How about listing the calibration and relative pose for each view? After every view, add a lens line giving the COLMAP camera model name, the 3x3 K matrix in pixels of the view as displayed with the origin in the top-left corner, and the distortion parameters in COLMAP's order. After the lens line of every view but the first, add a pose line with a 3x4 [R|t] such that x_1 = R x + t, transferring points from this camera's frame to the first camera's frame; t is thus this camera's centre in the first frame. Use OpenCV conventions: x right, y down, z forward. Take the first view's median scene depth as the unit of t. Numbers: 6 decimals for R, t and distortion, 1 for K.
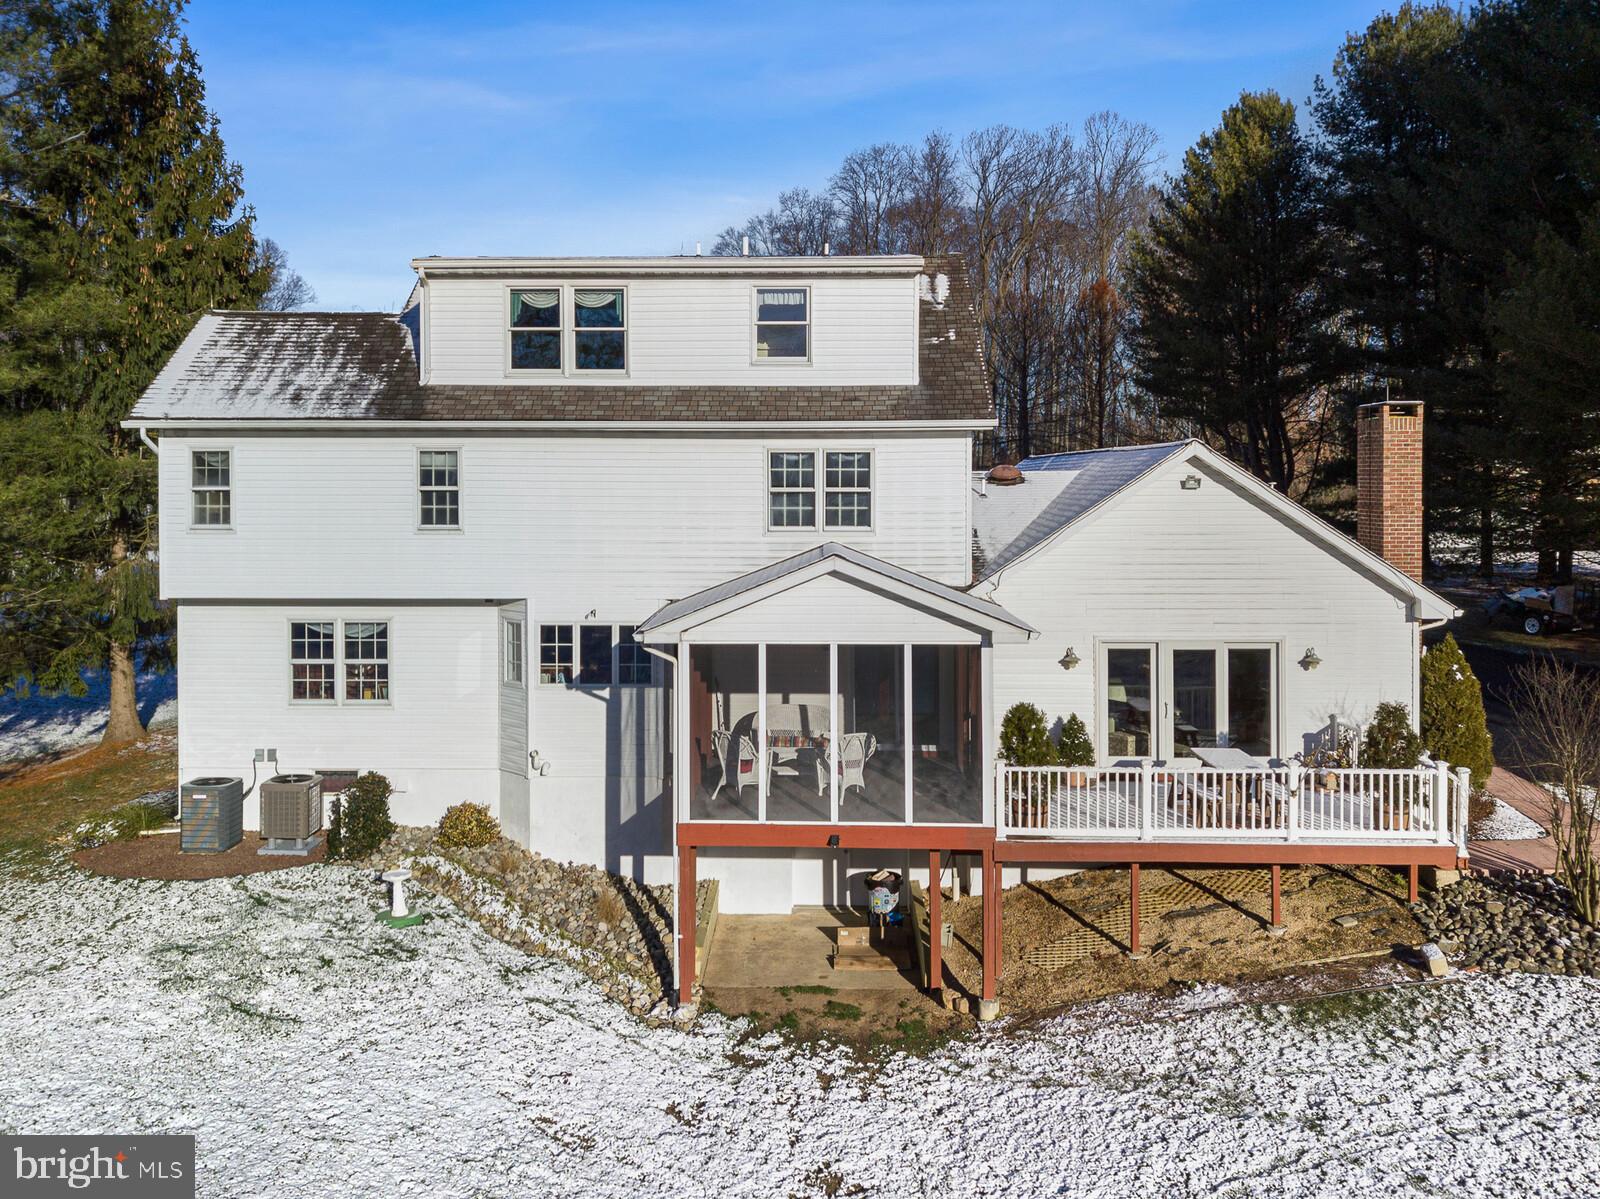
lens RADIAL K [[1351.1, 0, 800.0], [0, 1351.1, 599.5], [0, 0, 1]] dist [0.096409, 0.000163]
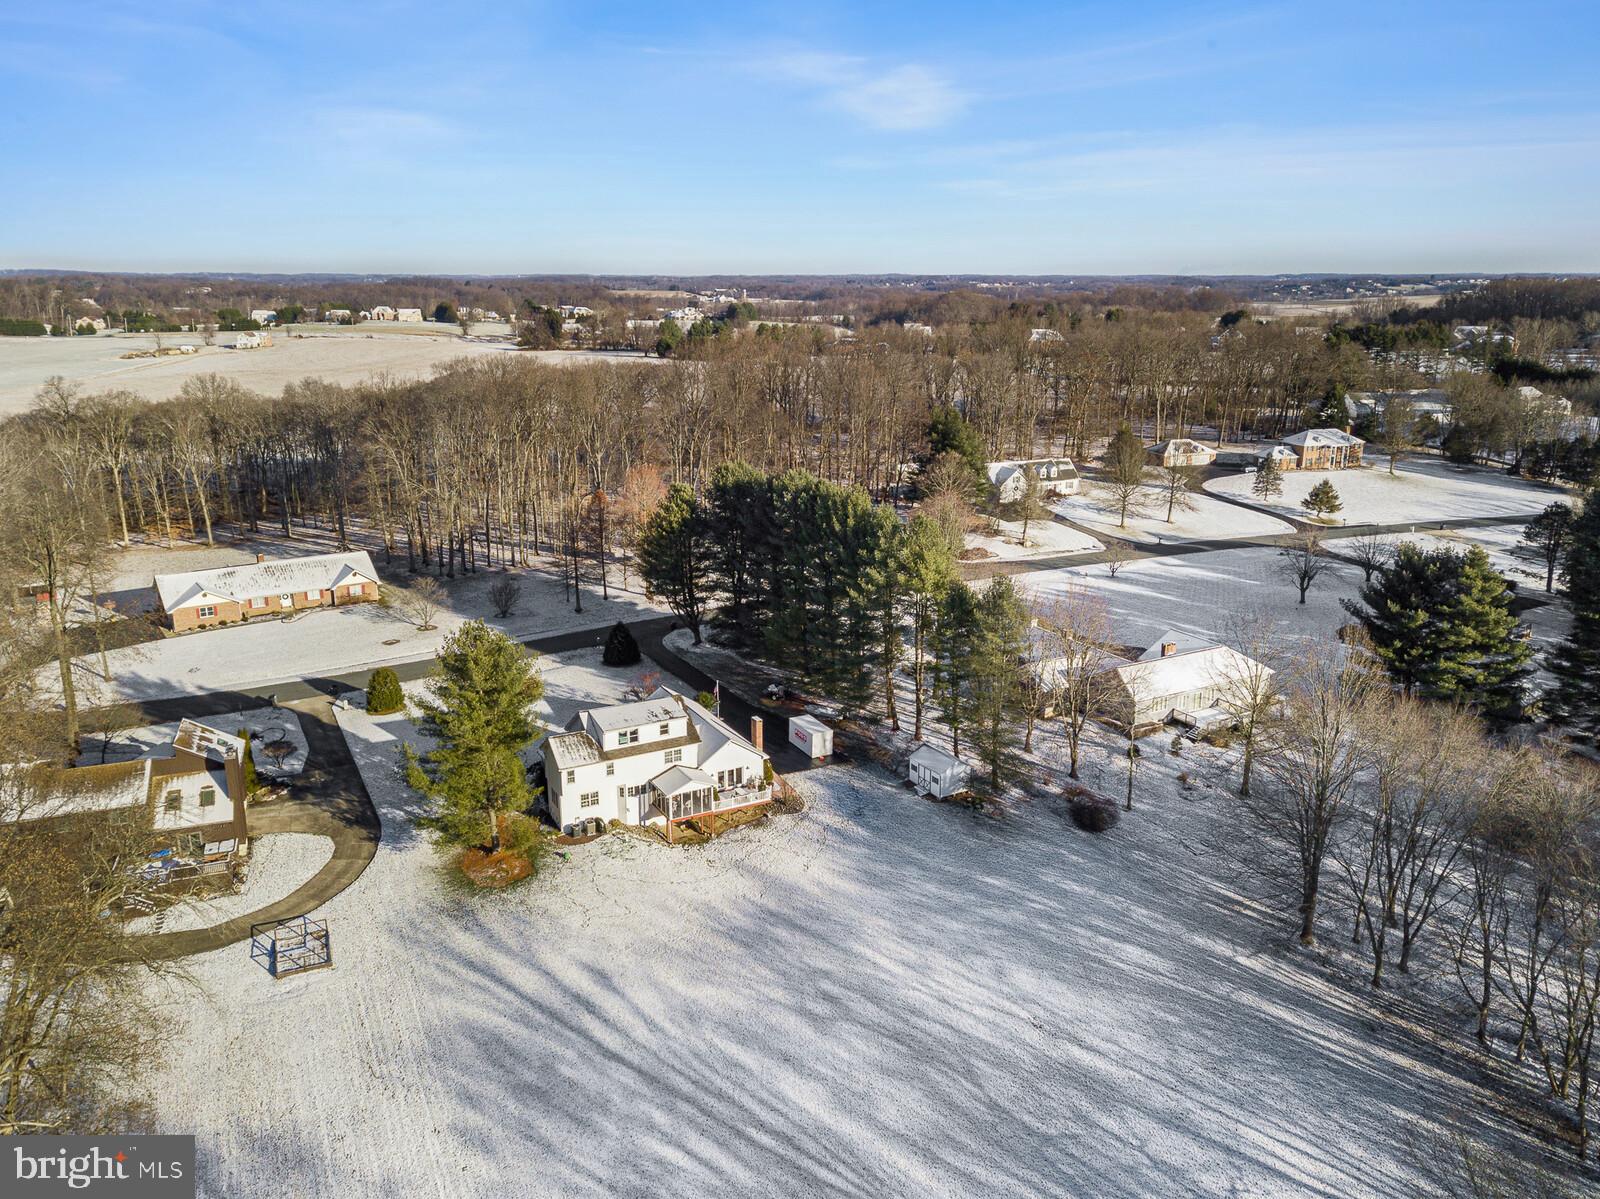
lens RADIAL K [[1187.8, 0, 847.8], [0, 1187.8, 601.8], [0, 0, 1]] dist [0.003612, -0.000657]
pose [[0.853476, -0.135408, 0.503234, -1.827001], [0.023750, 0.974756, 0.222005, -1.845939], [-0.520591, -0.177524, 0.835147, -3.549043]]
